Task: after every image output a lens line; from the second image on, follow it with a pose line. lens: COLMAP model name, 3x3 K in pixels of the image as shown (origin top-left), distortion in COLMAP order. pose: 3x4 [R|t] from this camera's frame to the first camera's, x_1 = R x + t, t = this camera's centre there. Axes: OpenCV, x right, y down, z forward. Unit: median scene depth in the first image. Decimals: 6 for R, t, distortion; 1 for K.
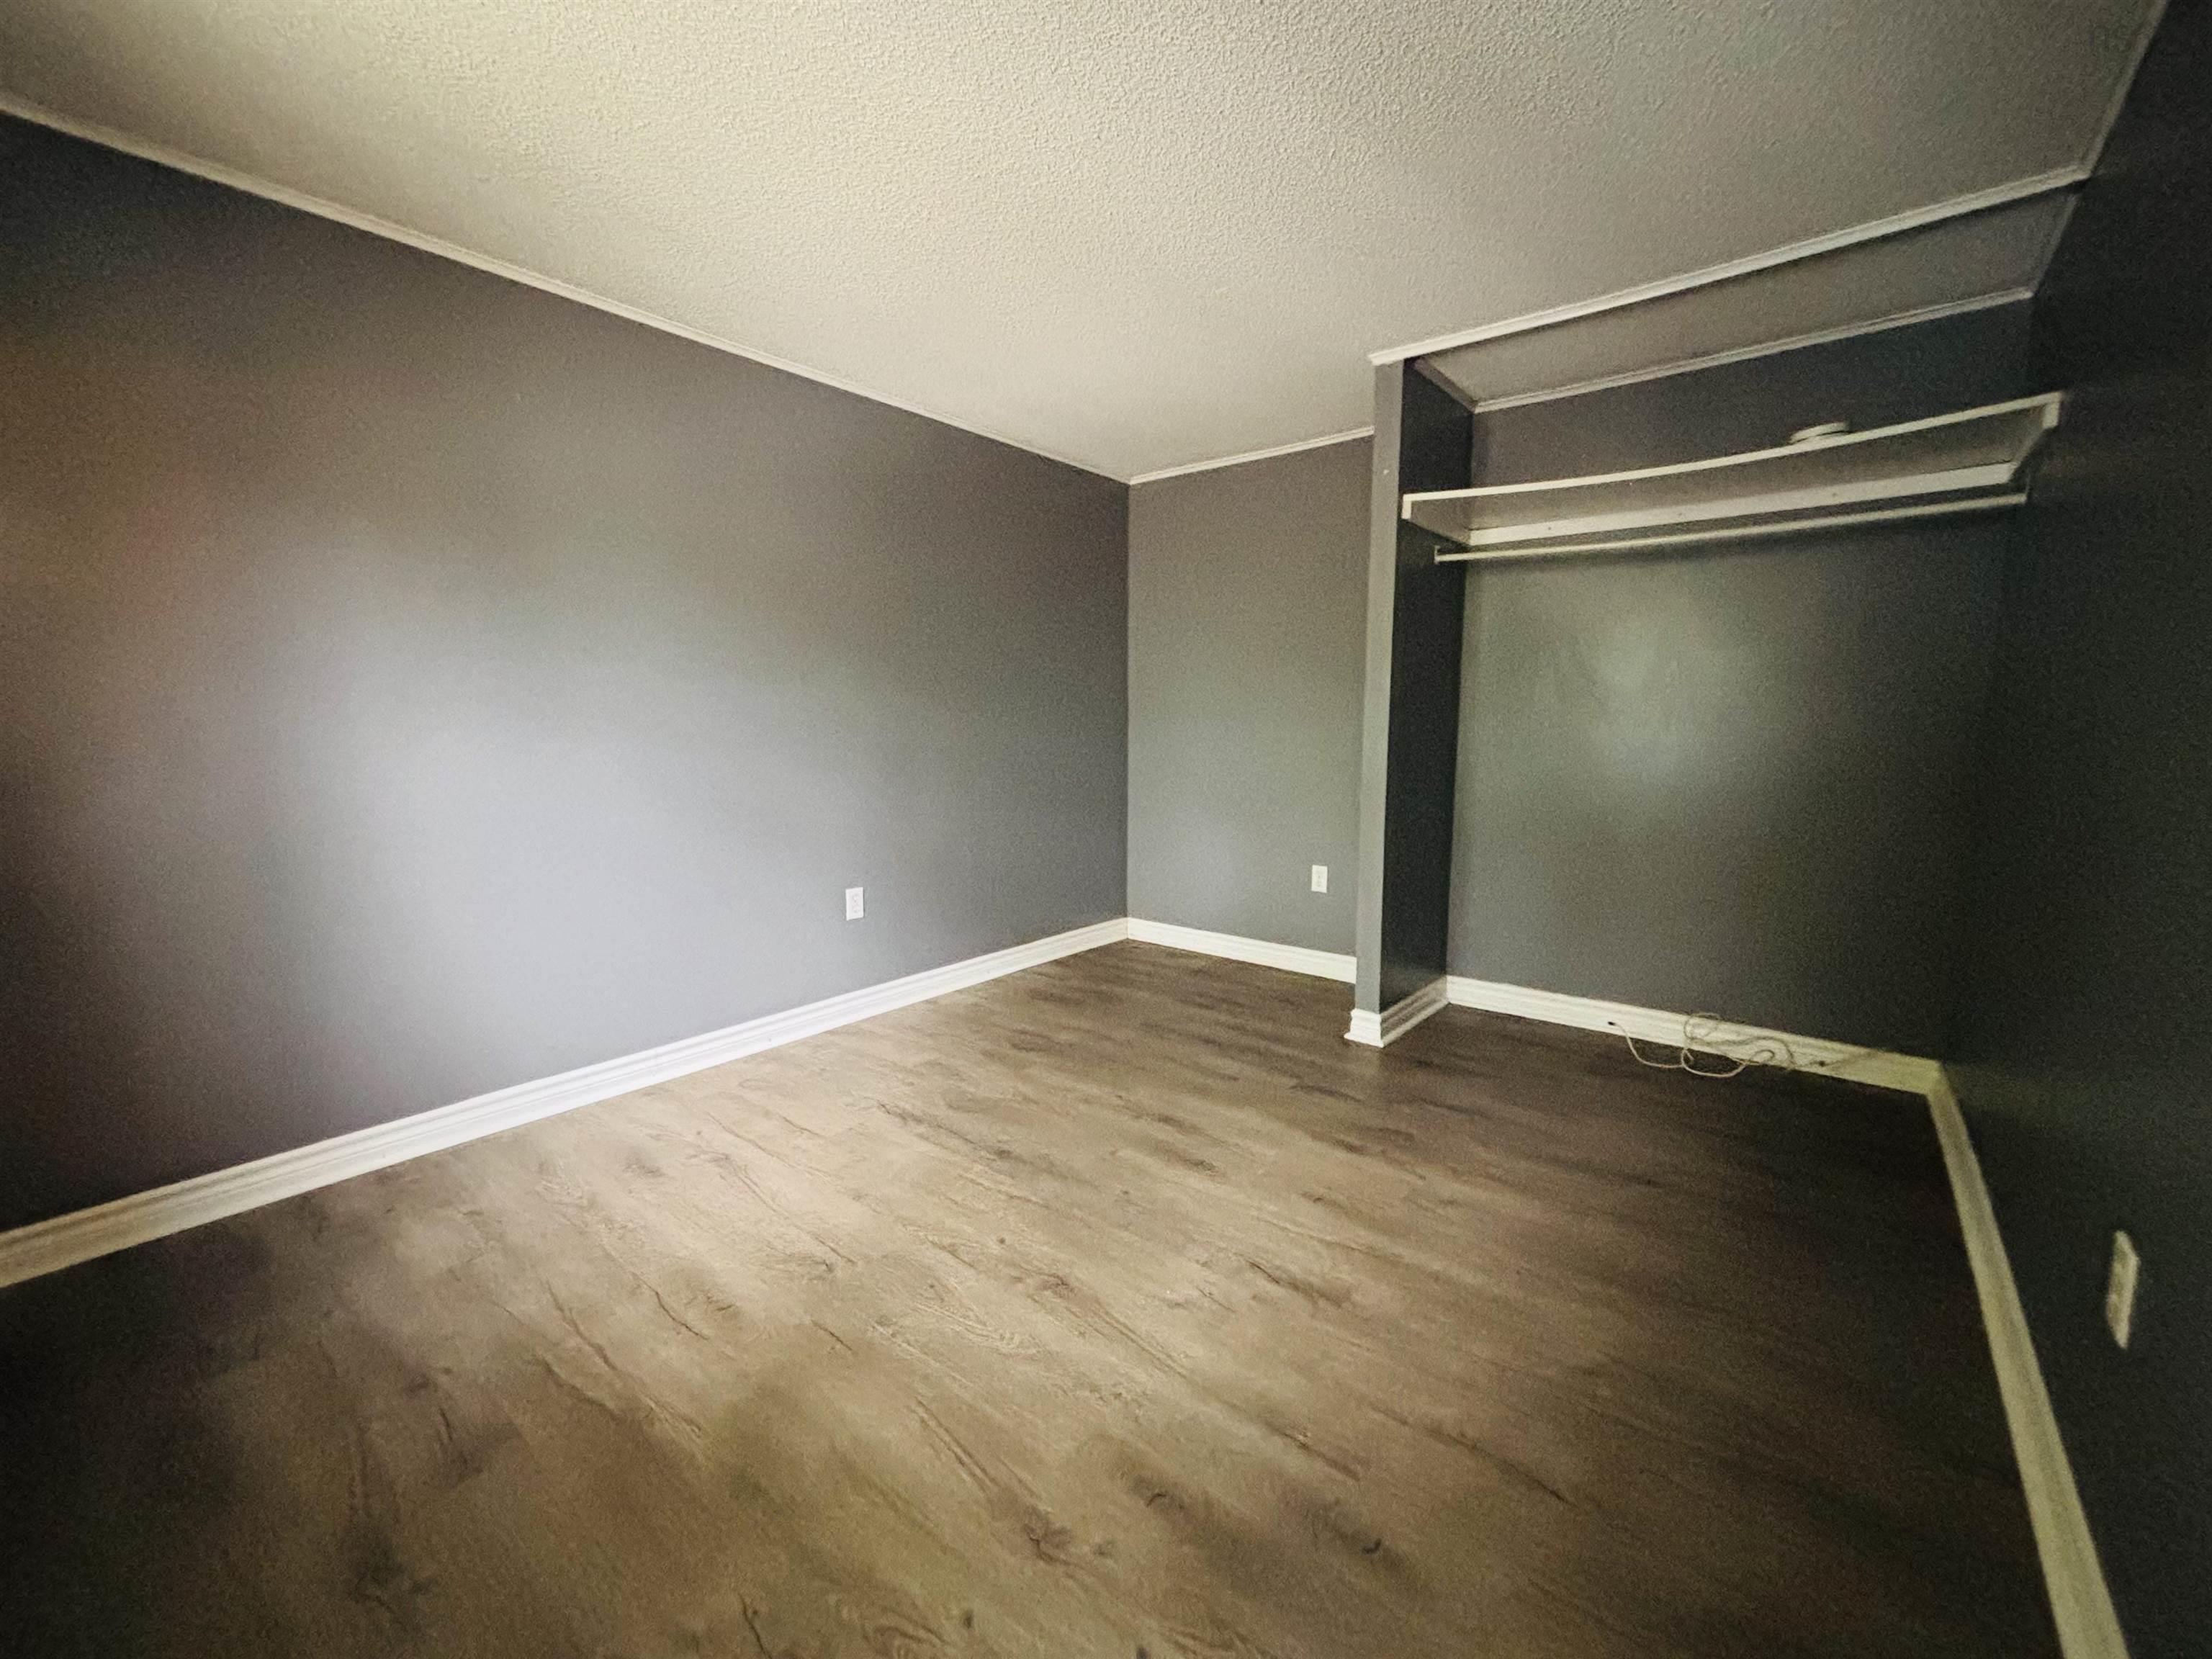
lens RADIAL K [[894.7, 0, 1103.1], [0, 894.7, 809.4], [0, 0, 1]] dist [0.002690, -0.000560]
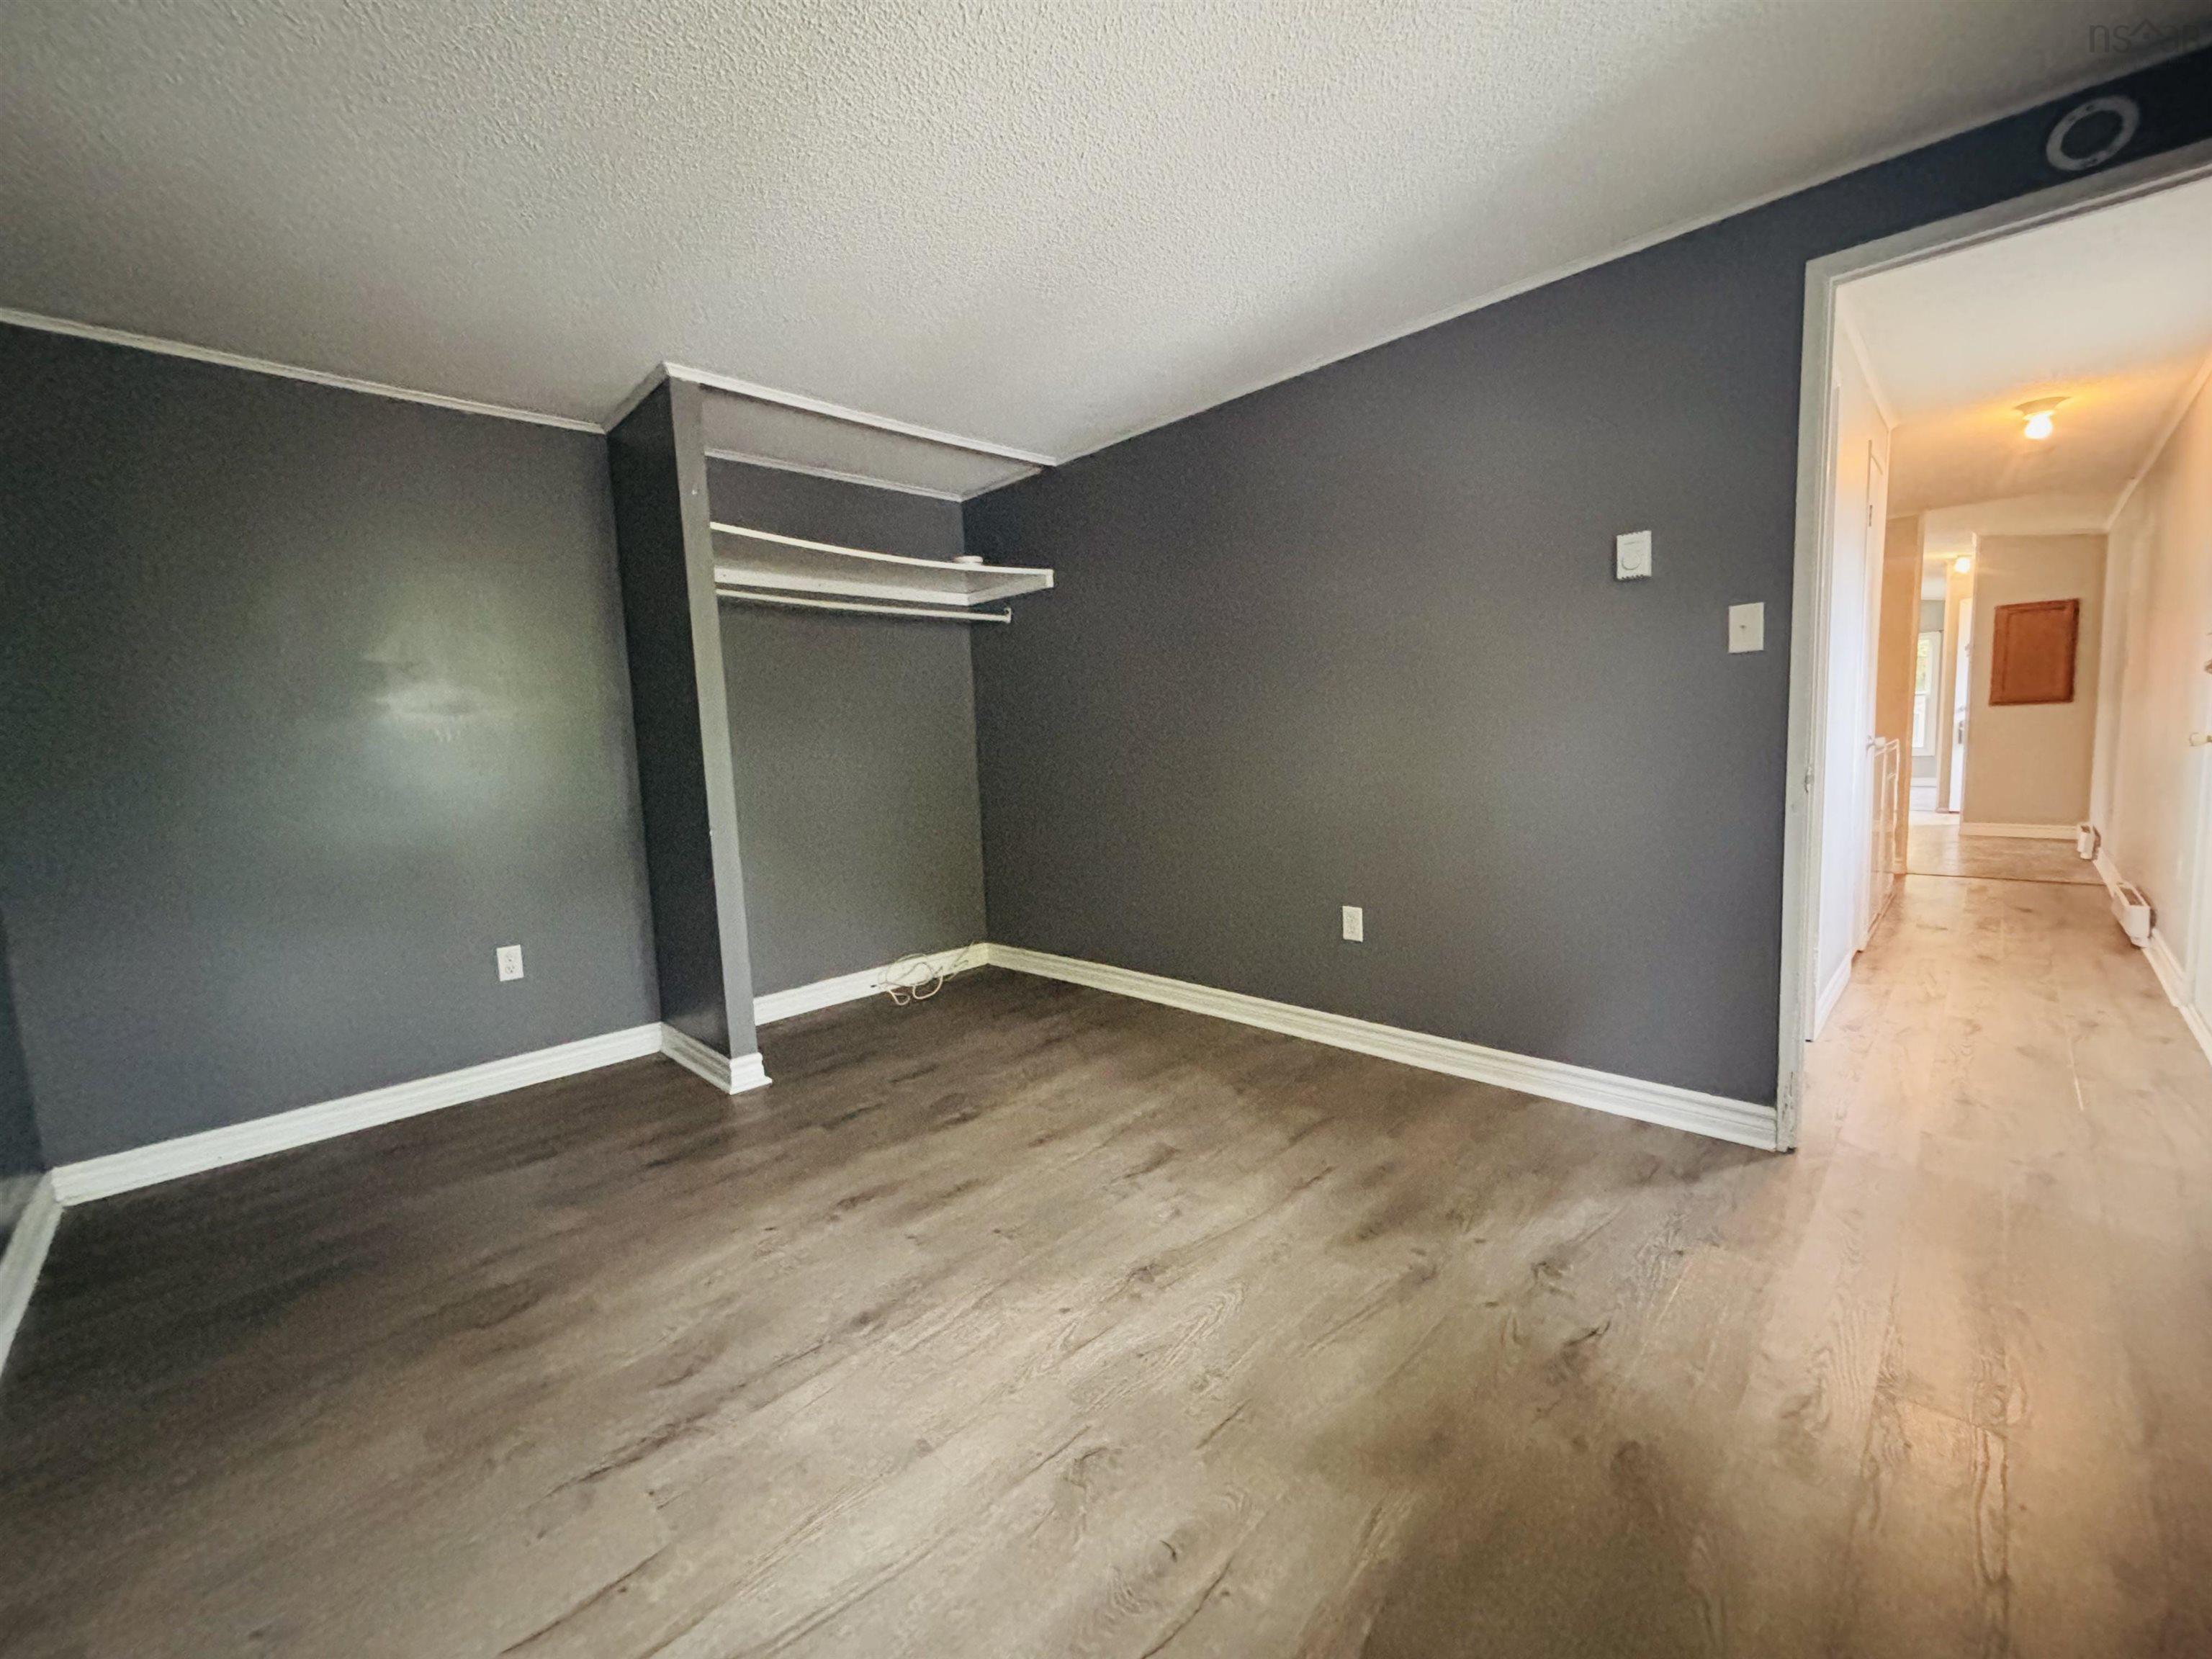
lens RADIAL K [[894.7, 0, 1094.1], [0, 894.7, 814.3], [0, 0, 1]] dist [0.002690, -0.000560]
pose [[0.108108, -0.092814, 0.989797, -0.764981], [0.143297, 0.986690, 0.076871, -0.063347], [-0.983757, 0.133525, 0.119969, 0.632930]]
